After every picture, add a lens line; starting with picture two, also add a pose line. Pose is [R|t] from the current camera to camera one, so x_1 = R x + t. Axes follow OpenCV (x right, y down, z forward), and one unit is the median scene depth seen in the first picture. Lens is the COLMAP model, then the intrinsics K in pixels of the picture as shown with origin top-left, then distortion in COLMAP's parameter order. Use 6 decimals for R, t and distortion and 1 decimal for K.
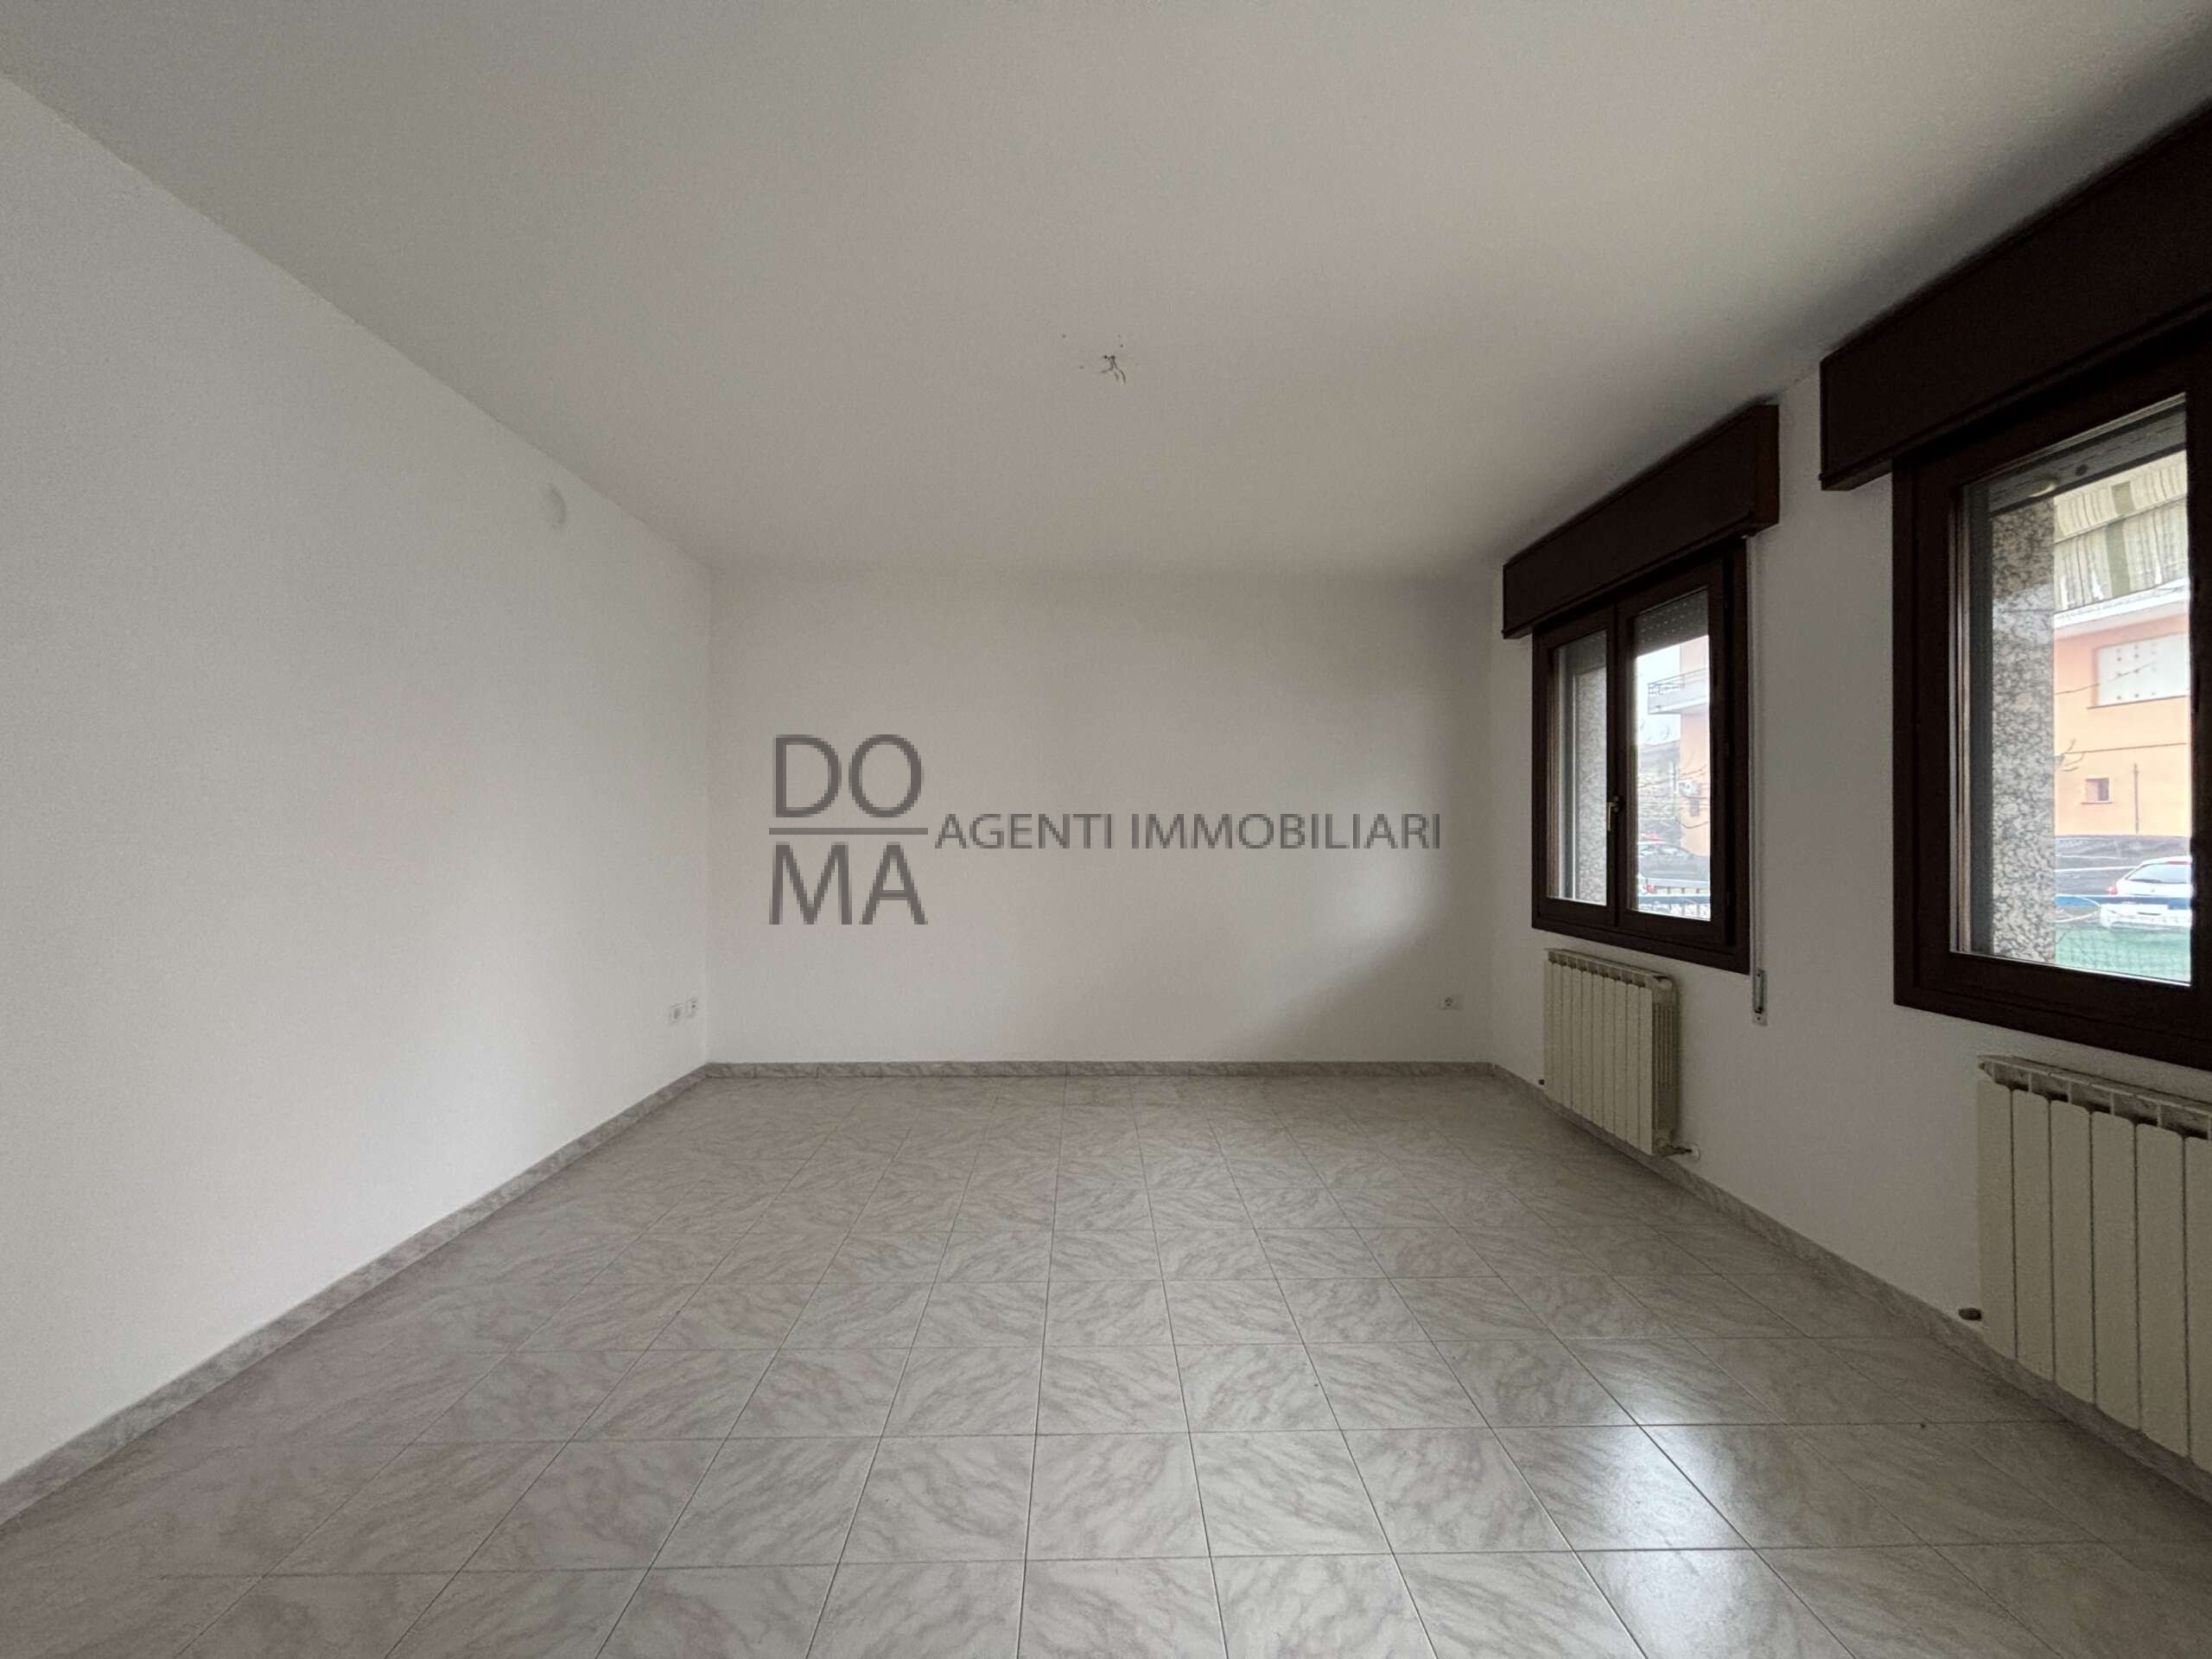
lens RADIAL K [[891.2, 0, 1106.0], [0, 891.2, 829.5], [0, 0, 1]] dist [0.002691, -0.000263]
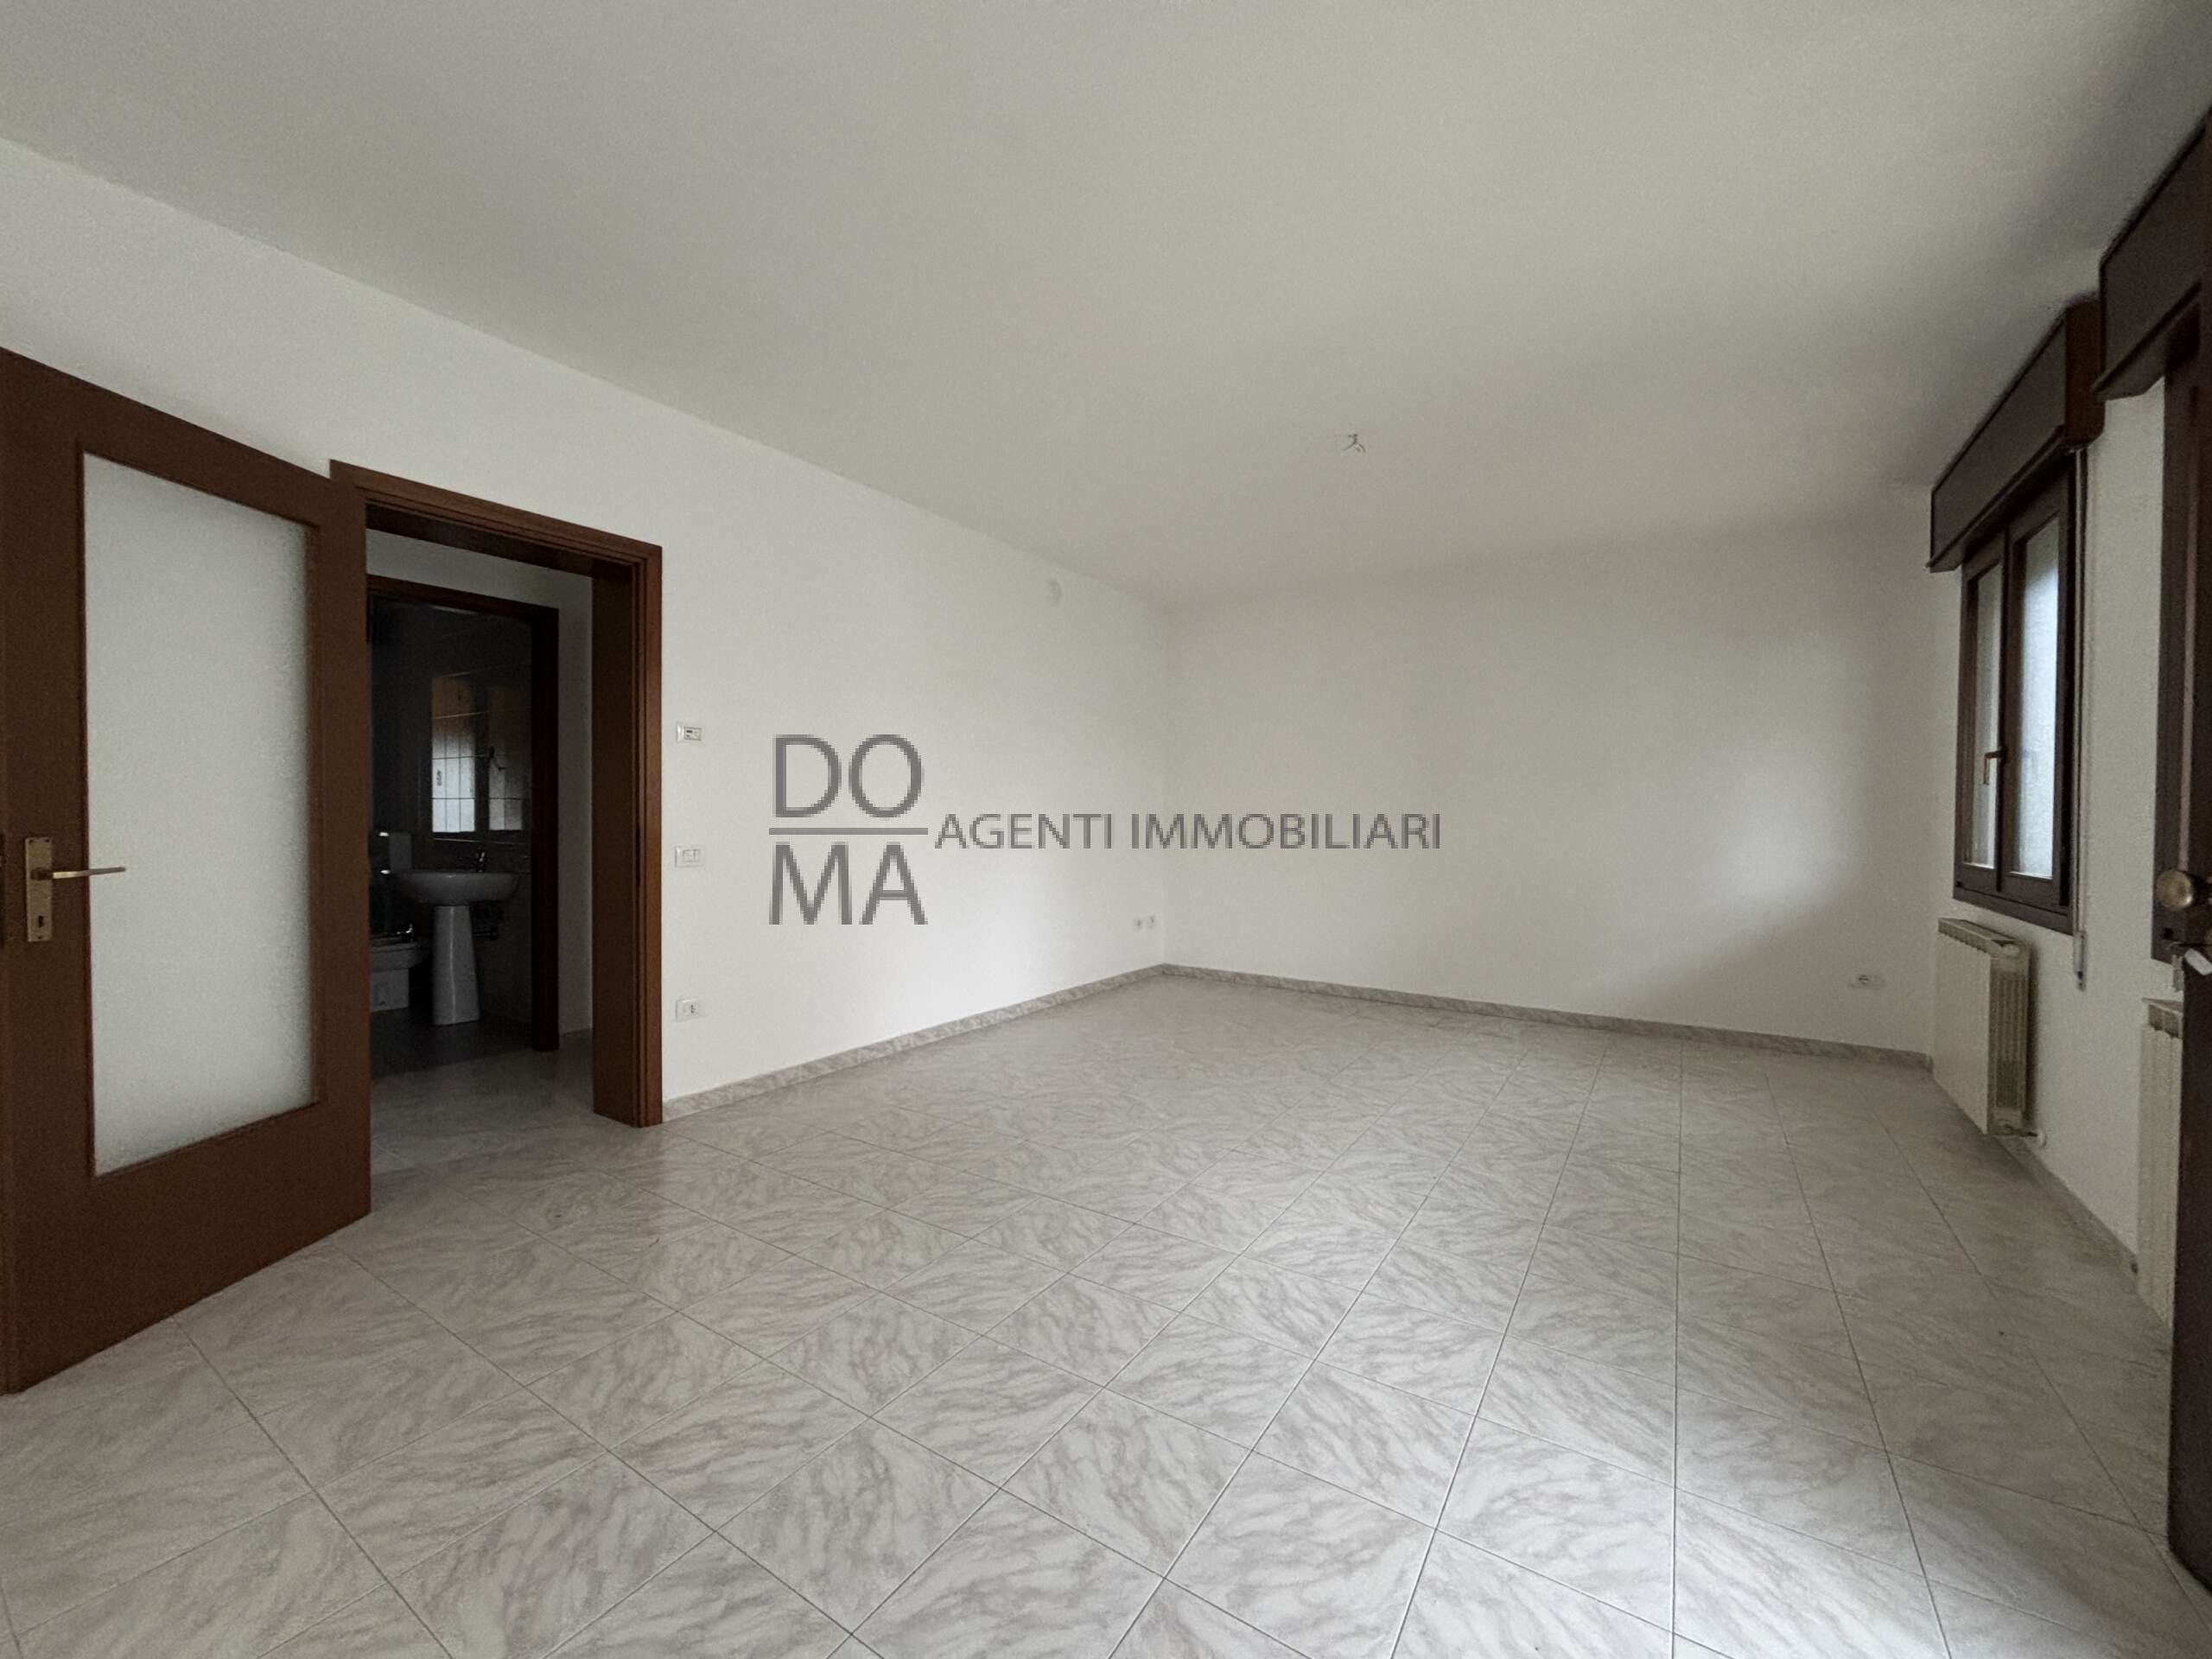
lens RADIAL K [[891.2, 0, 1106.0], [0, 891.2, 829.5], [0, 0, 1]] dist [0.002691, -0.000263]
pose [[0.819975, 0.014621, -0.572213, 0.418426], [-0.005455, 0.999828, 0.017730, 0.042314], [0.572373, -0.011417, 0.819914, -0.293262]]
